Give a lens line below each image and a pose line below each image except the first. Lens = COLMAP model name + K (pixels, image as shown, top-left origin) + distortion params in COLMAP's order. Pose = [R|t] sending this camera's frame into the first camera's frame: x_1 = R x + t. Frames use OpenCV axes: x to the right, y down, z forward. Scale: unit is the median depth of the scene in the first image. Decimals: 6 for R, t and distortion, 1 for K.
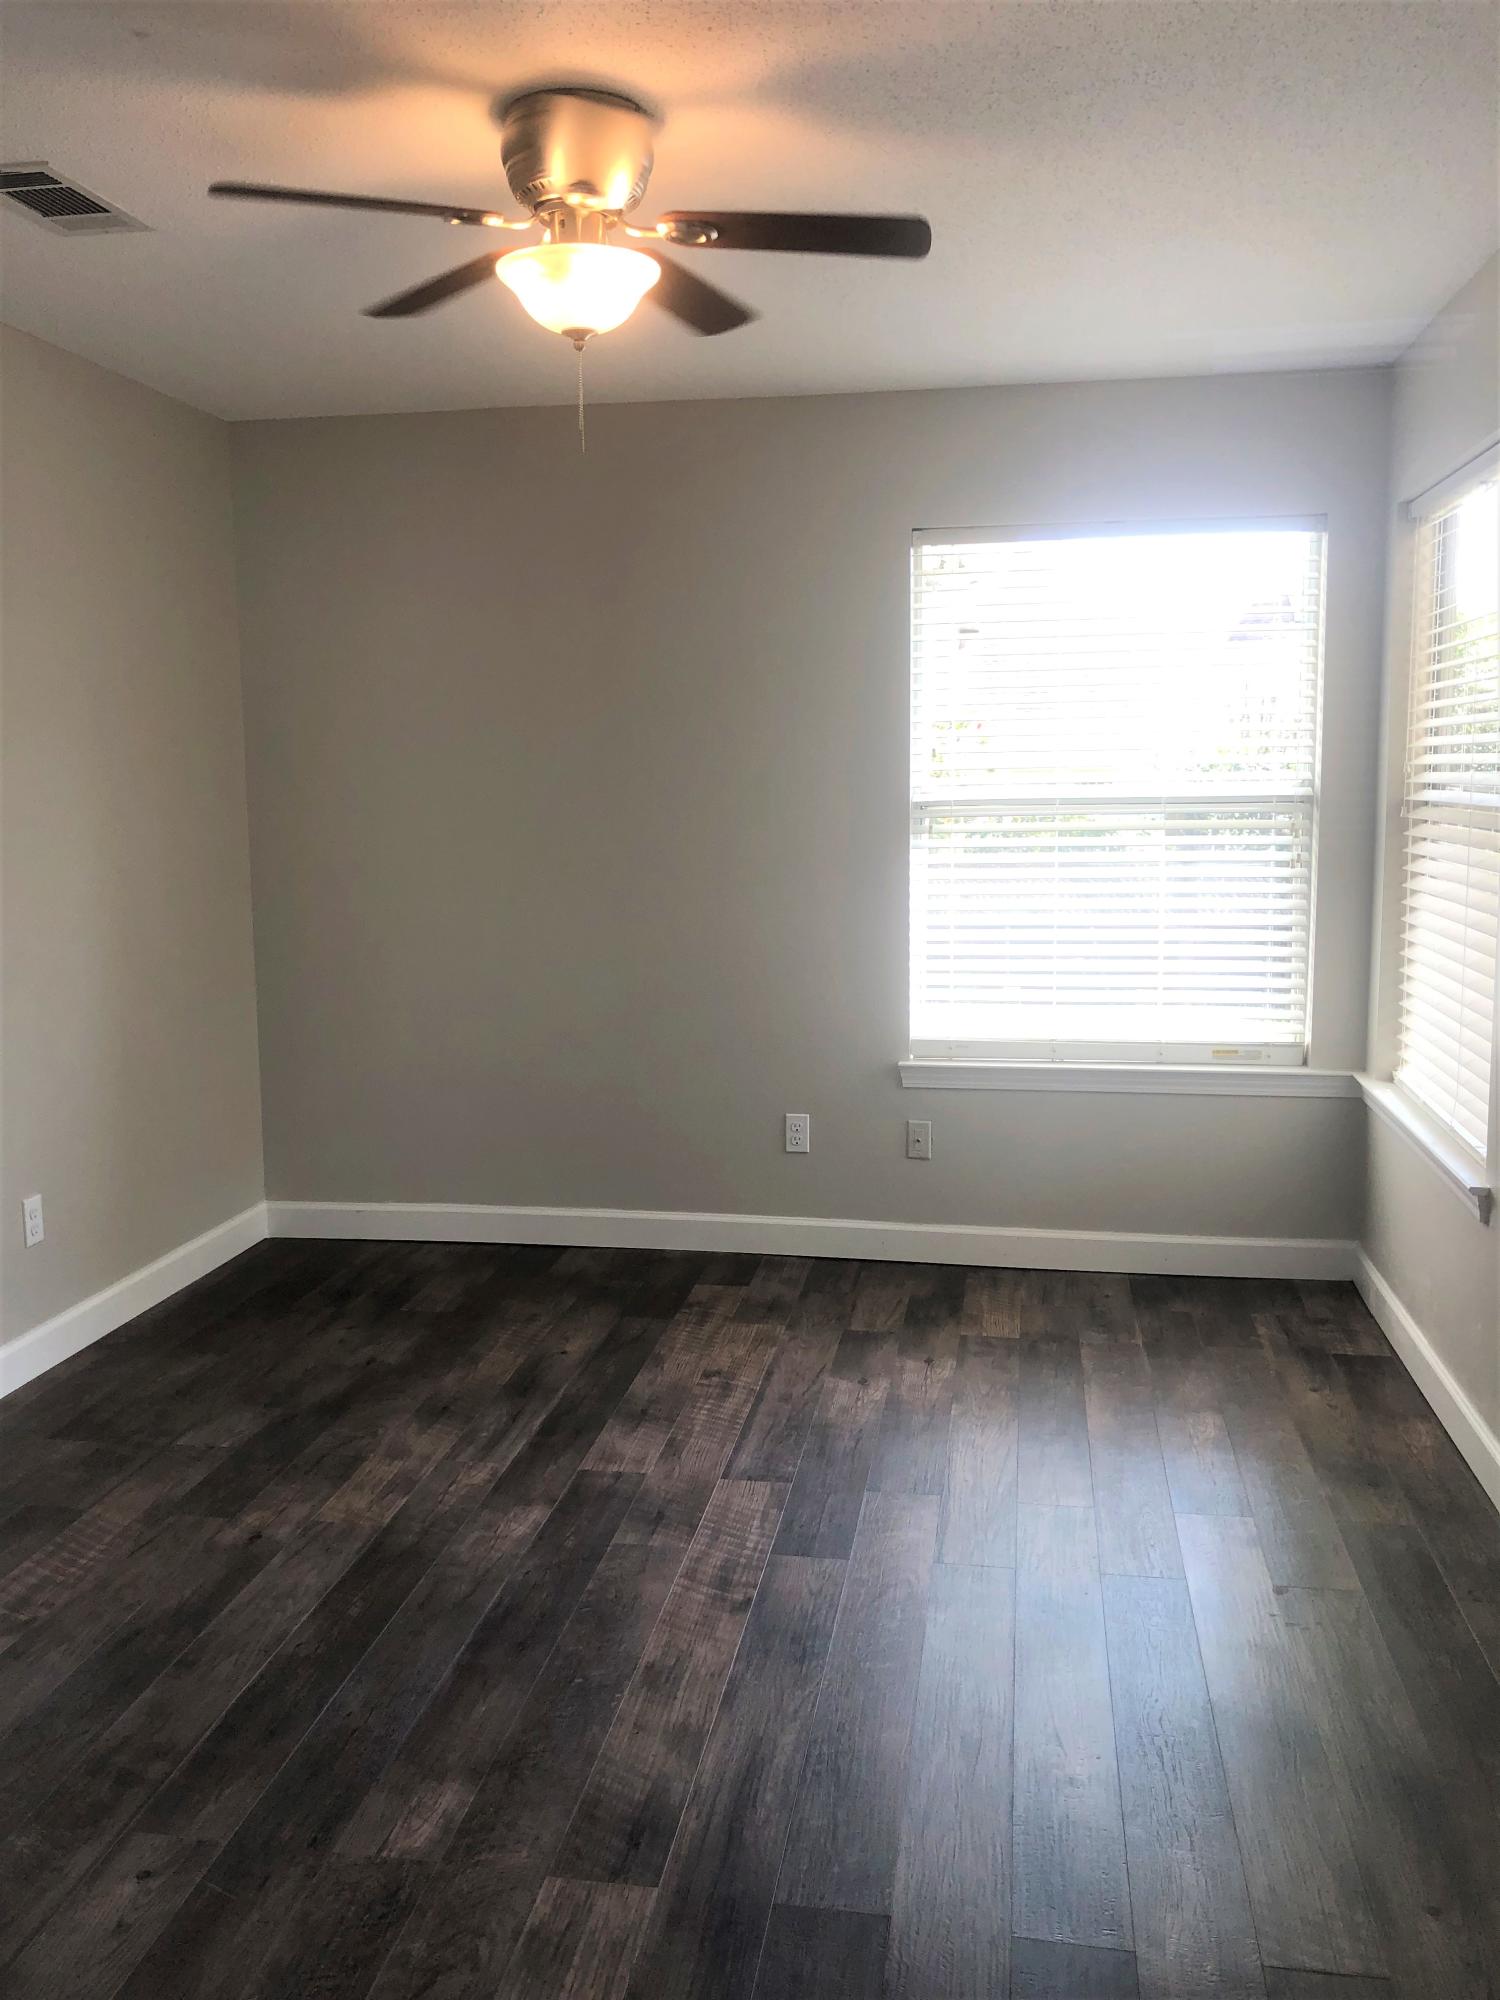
lens RADIAL K [[1635.7, 0, 751.4], [0, 1635.7, 998.8], [0, 0, 1]] dist [0.044690, -0.043203]
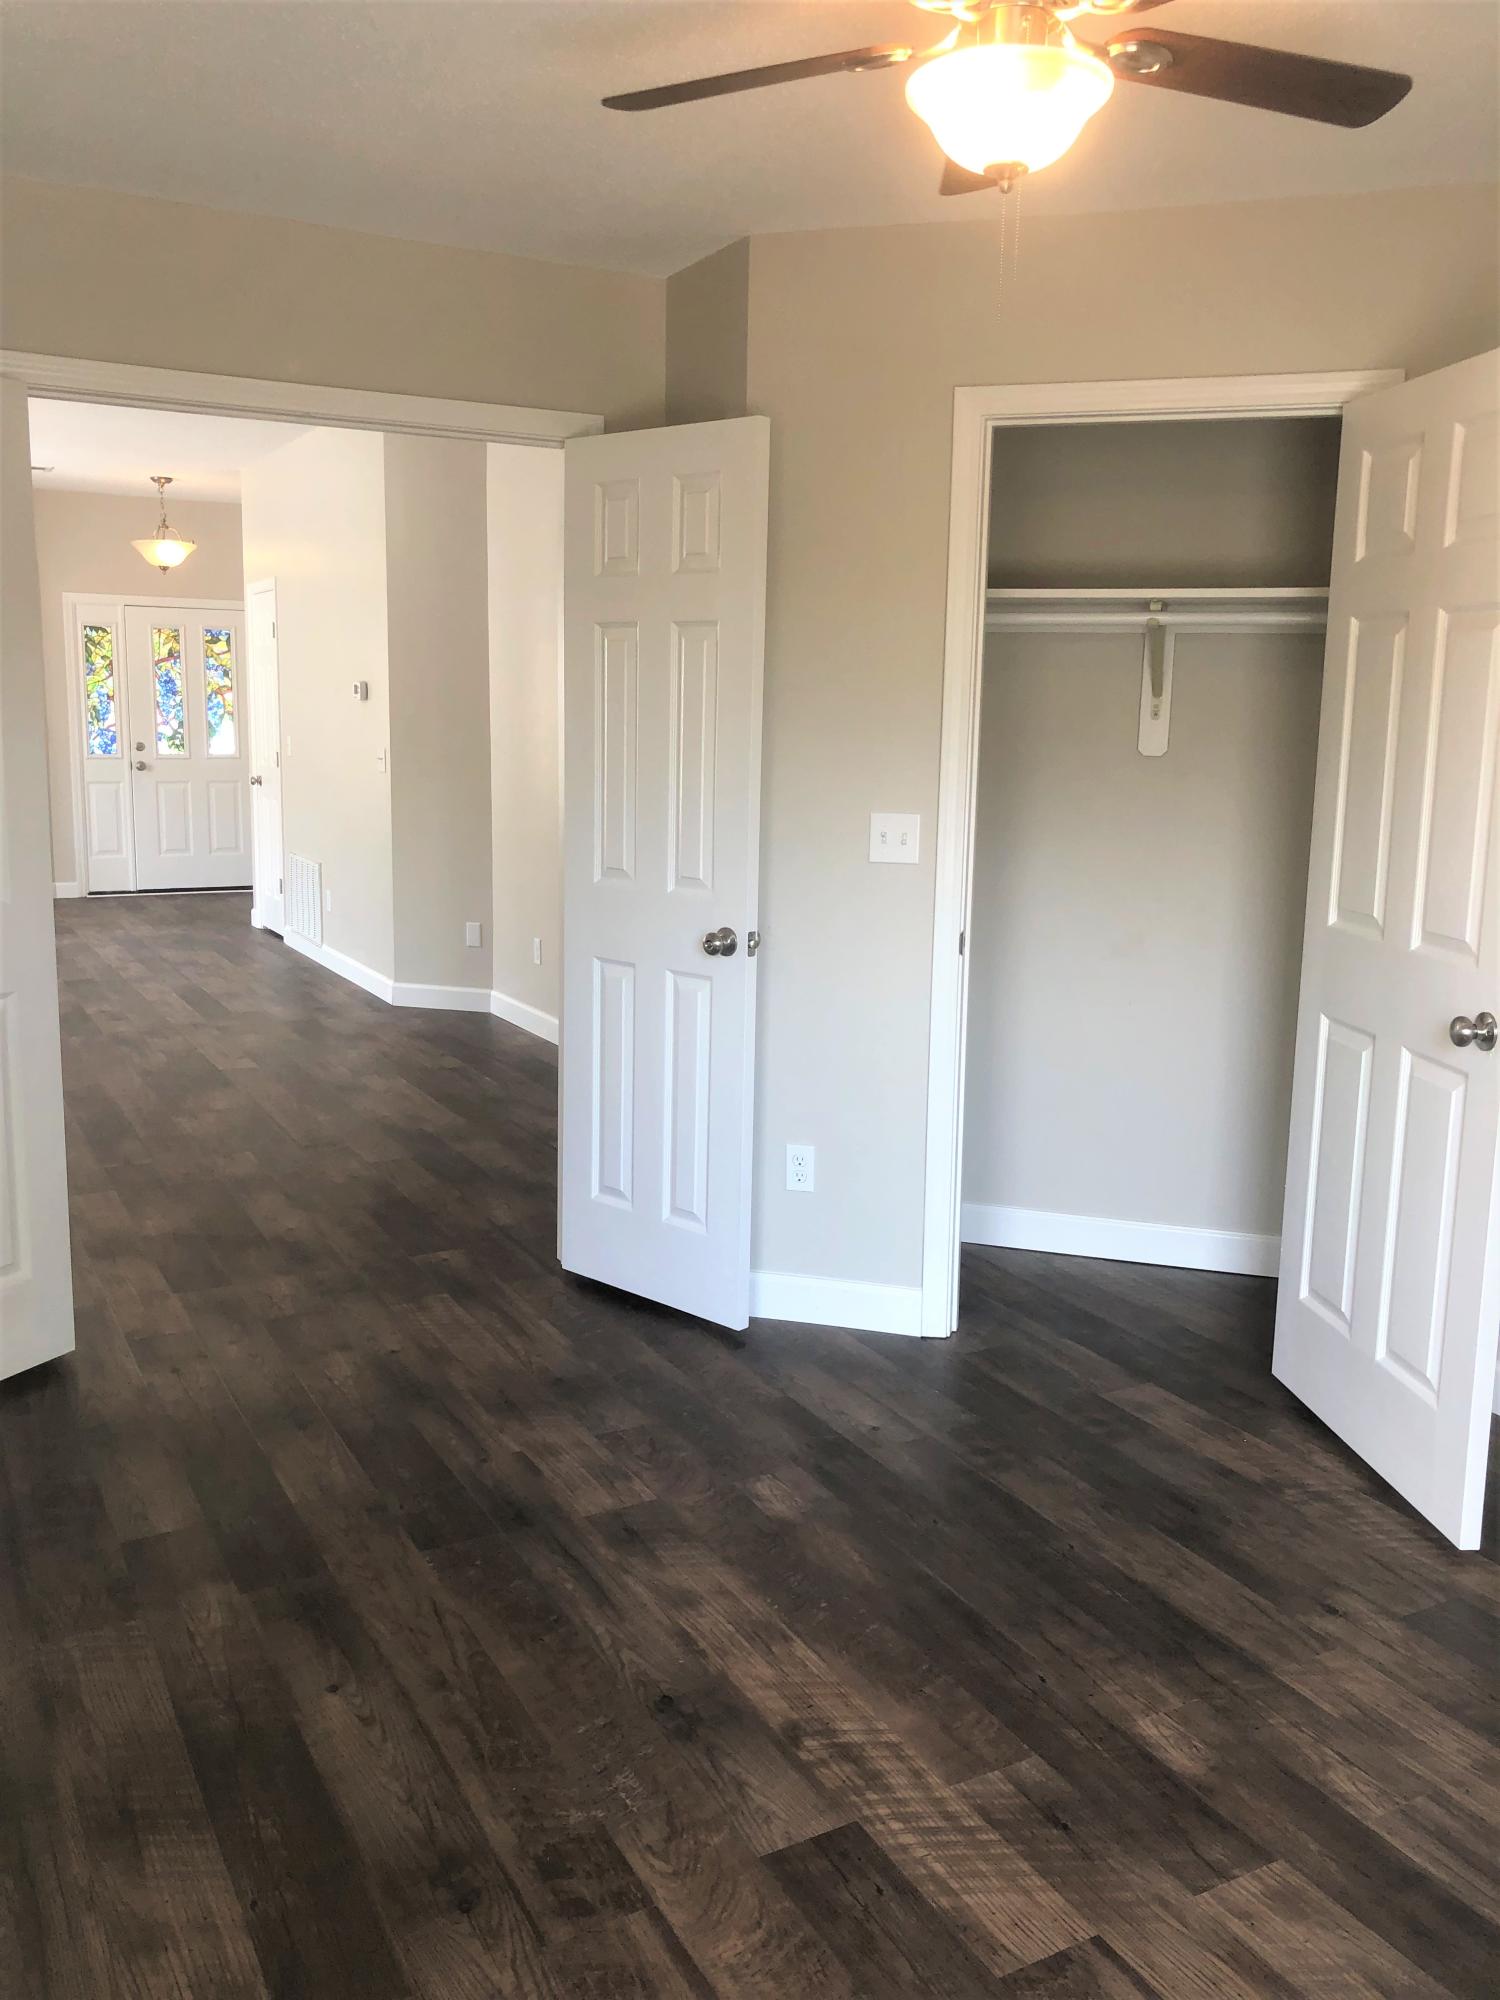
lens RADIAL K [[1635.7, 0, 743.5], [0, 1635.7, 978.2], [0, 0, 1]] dist [0.044690, -0.043203]
pose [[-0.783670, 0.093640, -0.614079, 0.454059], [-0.102864, 0.955362, 0.276953, -0.203433], [0.612602, 0.280207, -0.739056, 1.397862]]
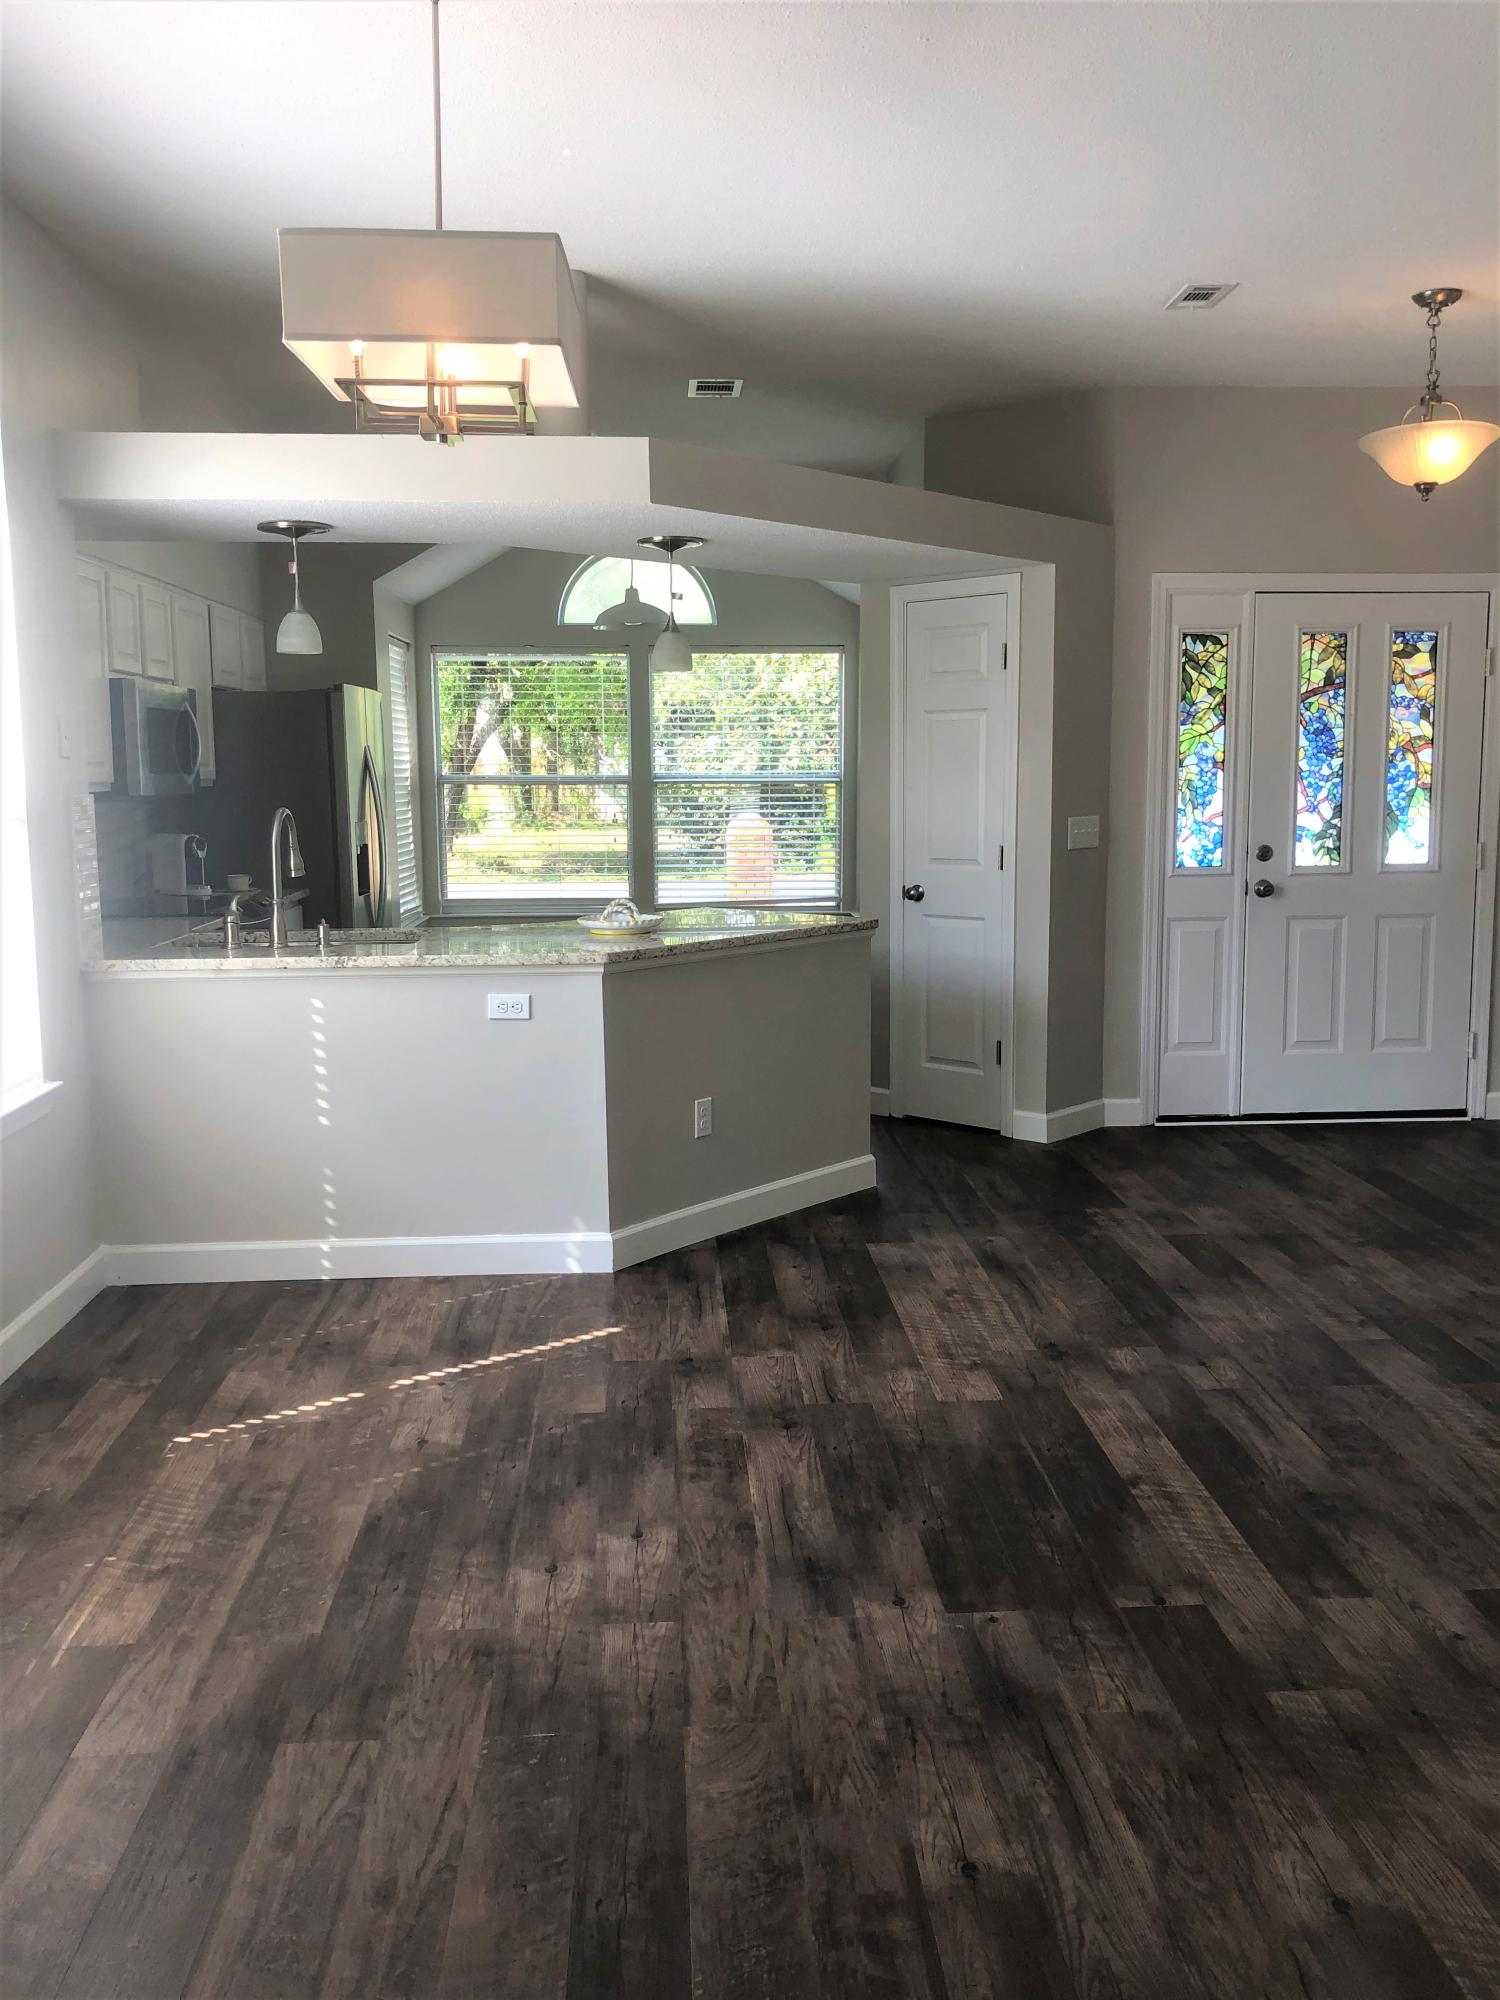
lens RADIAL K [[1635.7, 0, 766.8], [0, 1635.7, 998.5], [0, 0, 1]] dist [0.044690, -0.043203]
pose [[-0.971913, 0.041123, -0.231719, 0.448013], [-0.025003, 0.960999, 0.275418, -0.194337], [0.234007, 0.273476, -0.932980, 1.339412]]
